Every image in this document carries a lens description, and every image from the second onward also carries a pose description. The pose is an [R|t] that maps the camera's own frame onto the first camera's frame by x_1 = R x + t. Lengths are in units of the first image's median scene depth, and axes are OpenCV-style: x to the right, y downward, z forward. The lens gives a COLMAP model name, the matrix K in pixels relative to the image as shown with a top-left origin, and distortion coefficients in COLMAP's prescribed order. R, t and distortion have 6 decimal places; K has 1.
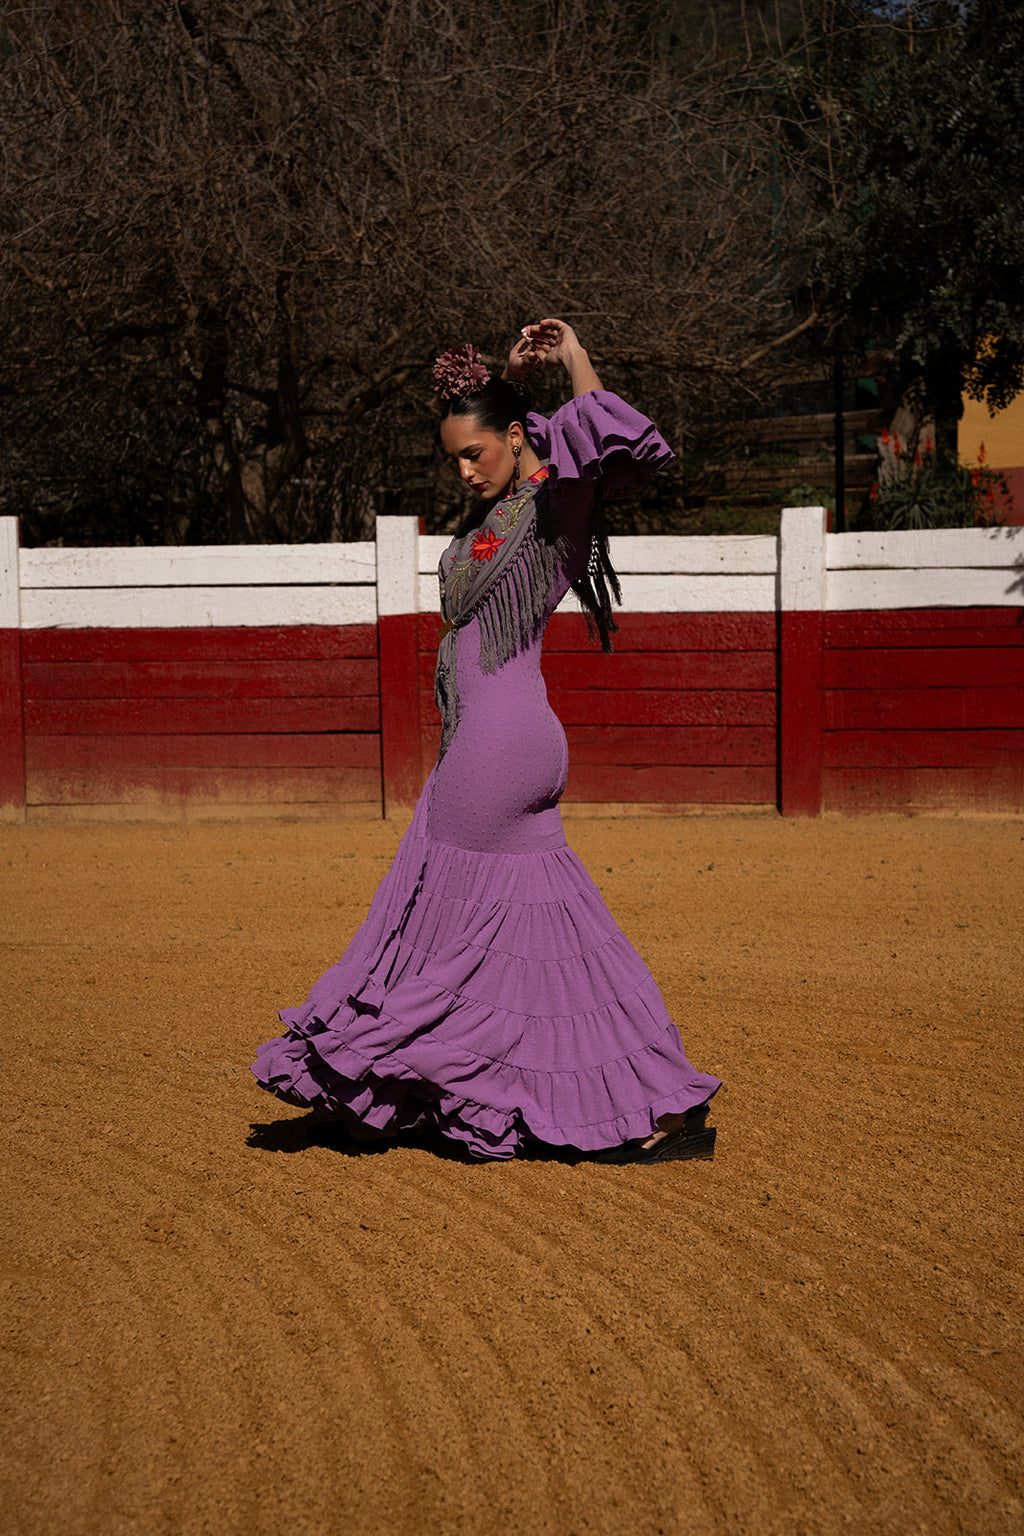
lens RADIAL K [[2490.7, 0, 439.3], [0, 2490.7, 769.3], [0, 0, 1]] dist [0.150826, 0.916378]
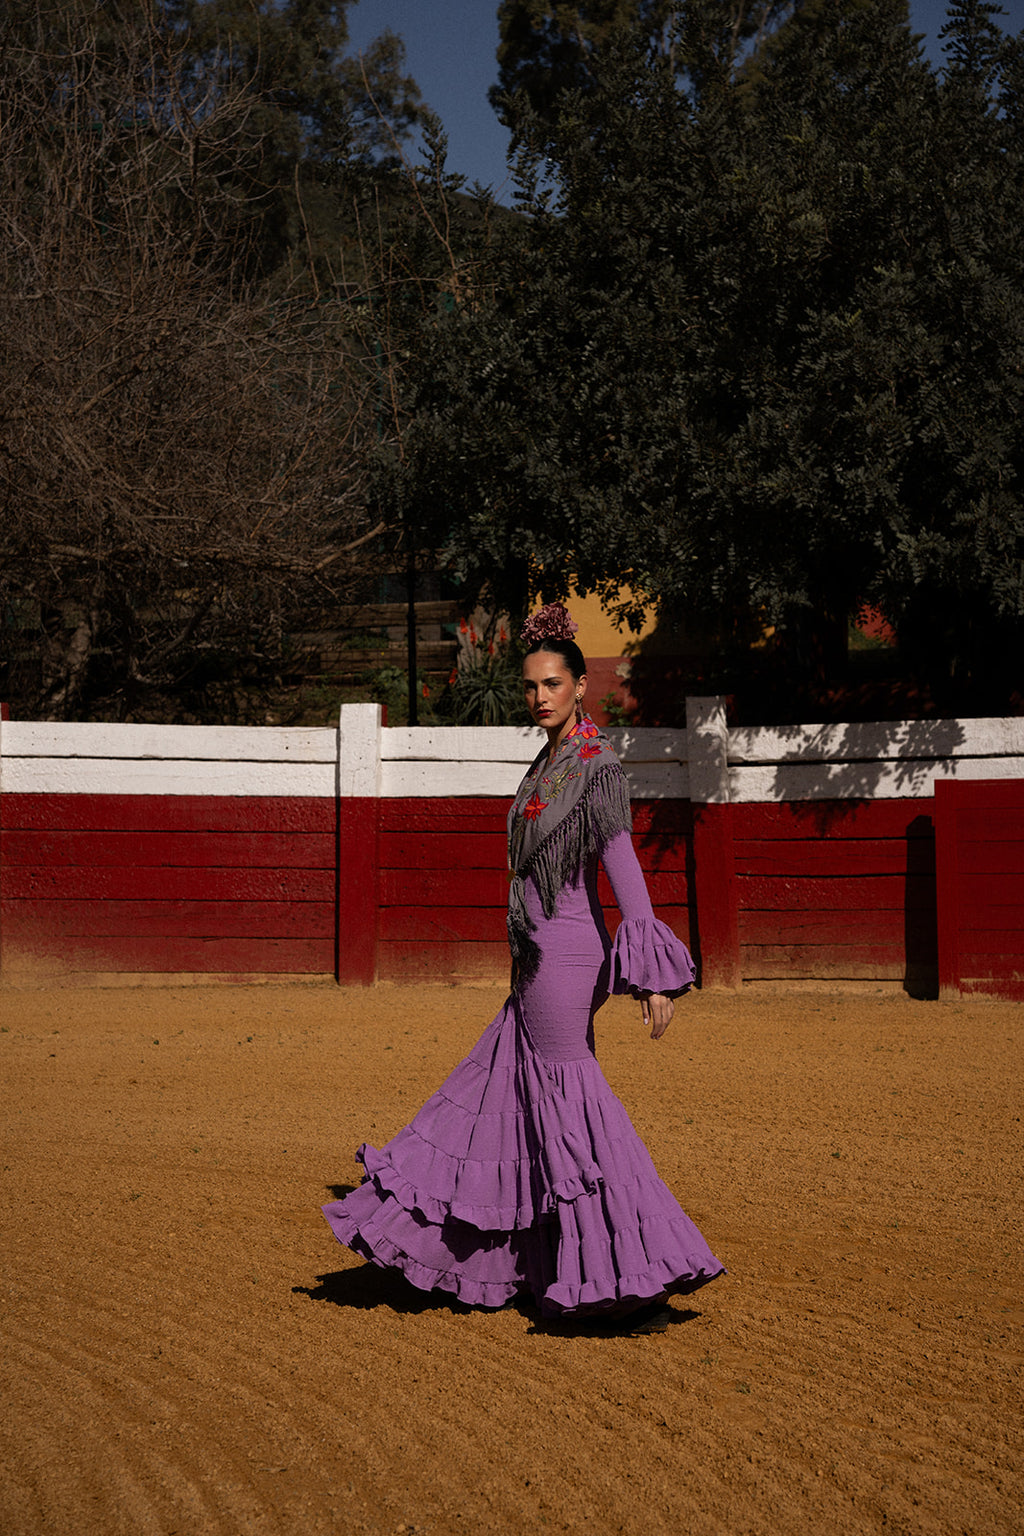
lens RADIAL K [[2552.2, 0, 506.9], [0, 2552.2, 768.0], [0, 0, 1]] dist [0.177076, 1.232867]
pose [[0.989627, 0.014207, 0.142956, 0.048616], [-0.007236, 0.998764, -0.049171, -0.021299], [-0.143478, 0.047627, 0.988507, -0.116664]]
